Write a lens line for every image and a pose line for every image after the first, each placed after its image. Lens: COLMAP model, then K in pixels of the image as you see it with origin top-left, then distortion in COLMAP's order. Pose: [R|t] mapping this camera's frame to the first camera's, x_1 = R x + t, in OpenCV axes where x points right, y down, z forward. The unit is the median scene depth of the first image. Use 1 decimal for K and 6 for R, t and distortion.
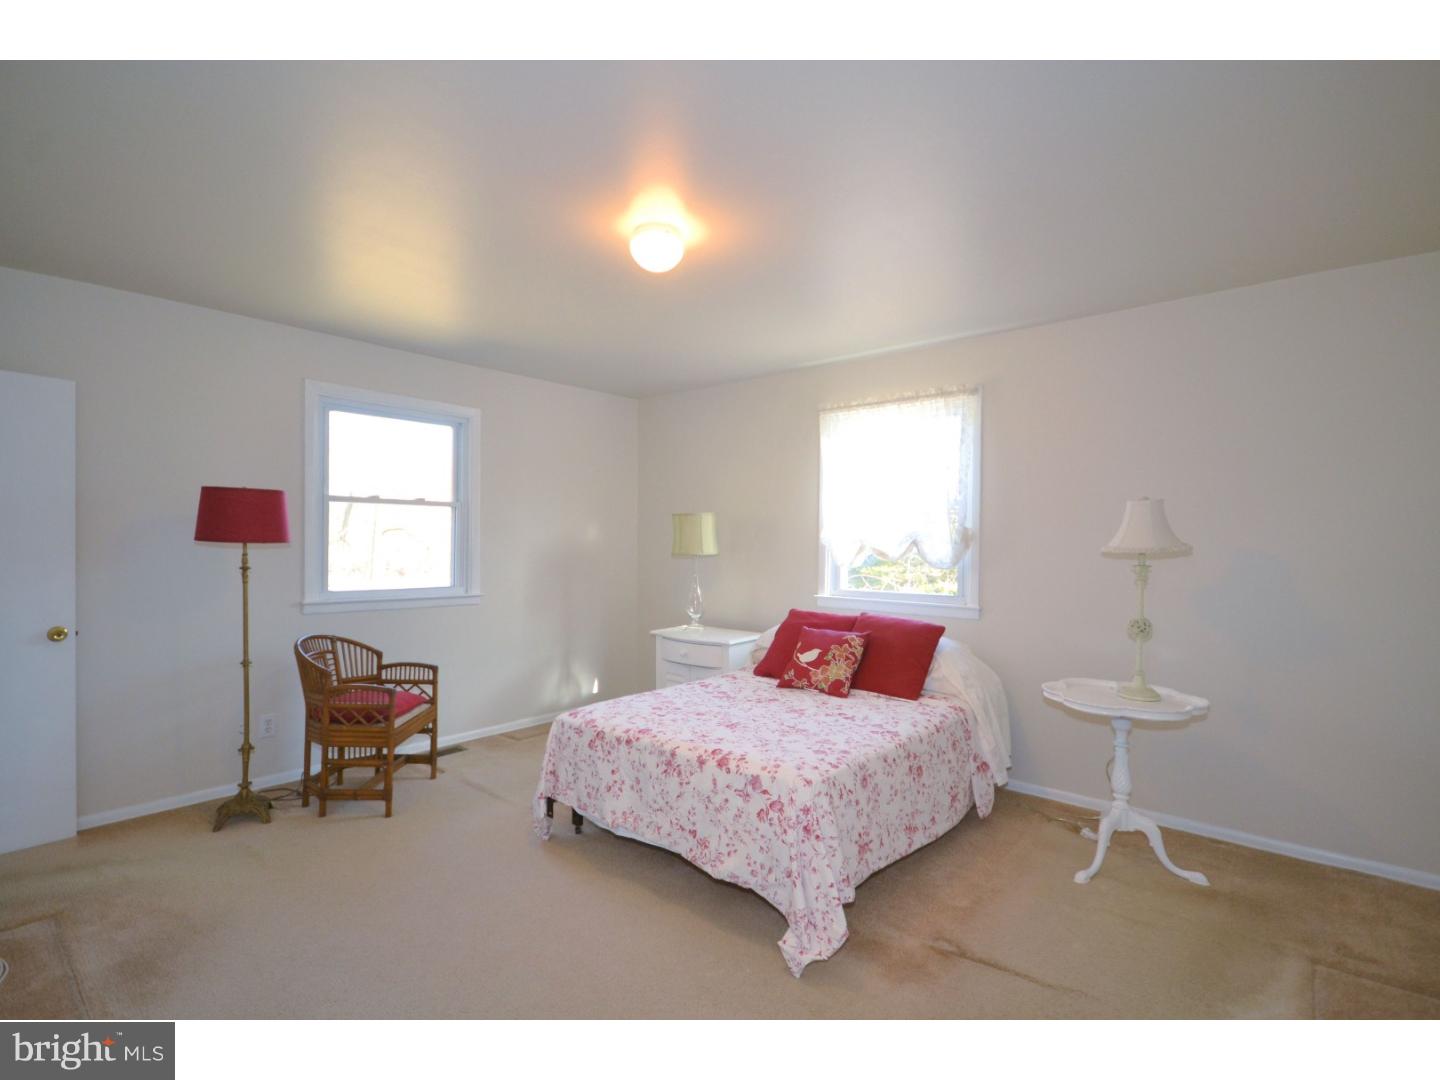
lens RADIAL K [[679.1, 0, 723.7], [0, 679.1, 543.7], [0, 0, 1]] dist [0.000303, 0.000158]
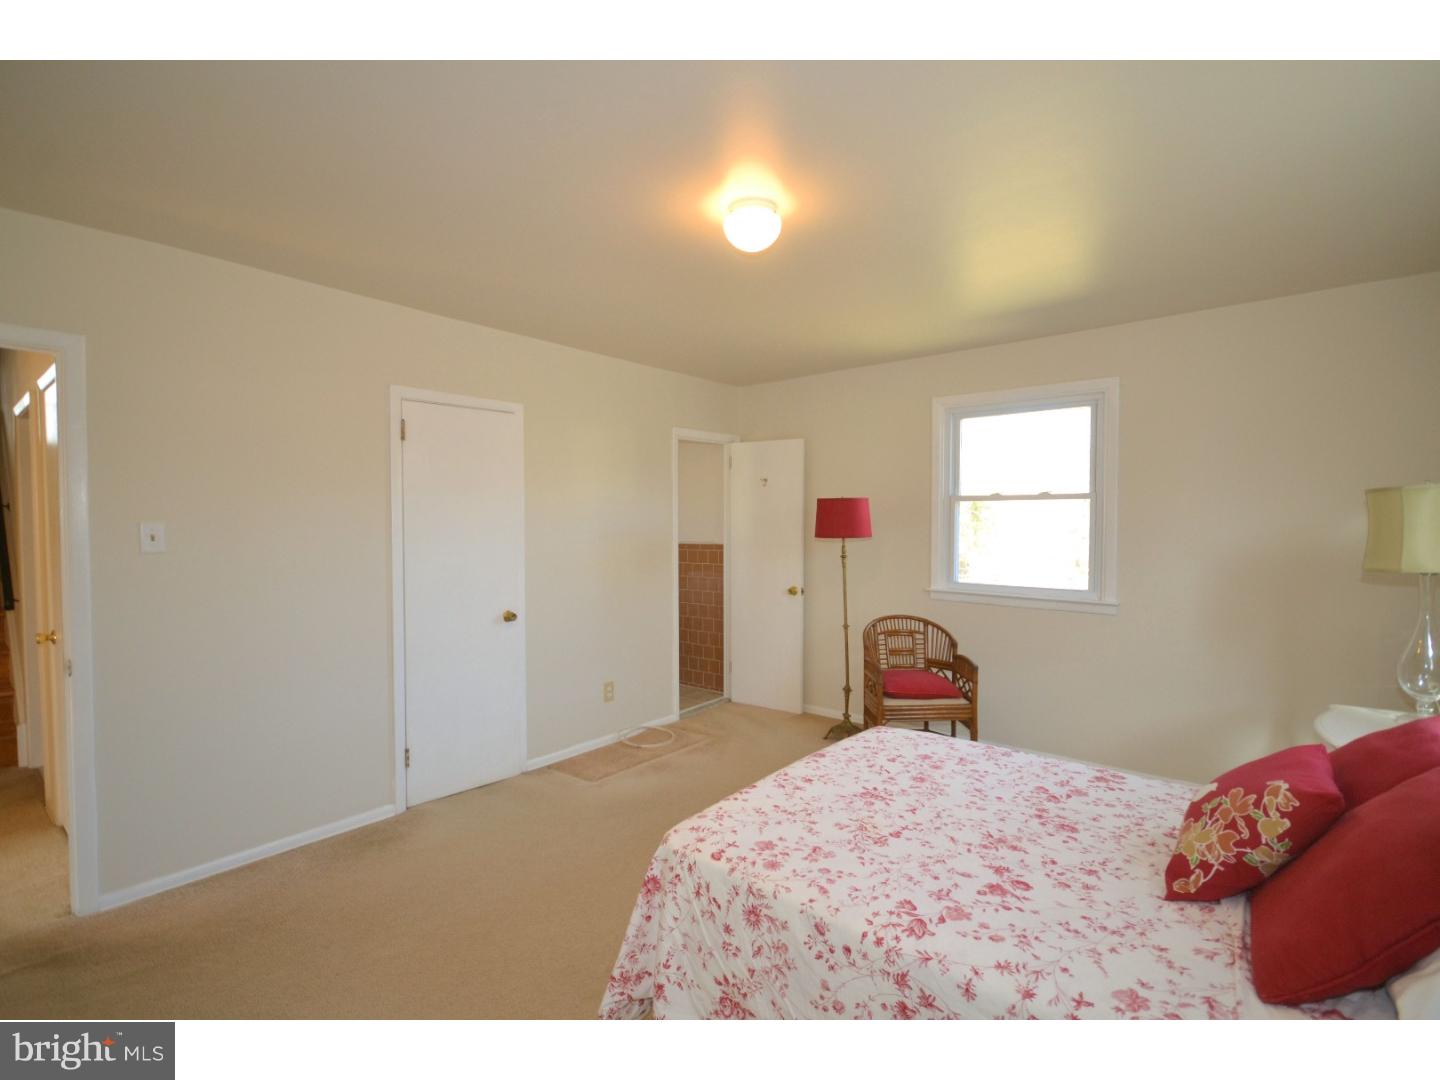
lens RADIAL K [[679.1, 0, 723.7], [0, 679.1, 543.7], [0, 0, 1]] dist [0.000303, 0.000158]
pose [[0.015570, 0.018051, -0.999716, 0.651072], [-0.007799, 0.999809, 0.017931, -0.012245], [0.999848, 0.007518, 0.015707, 0.737557]]
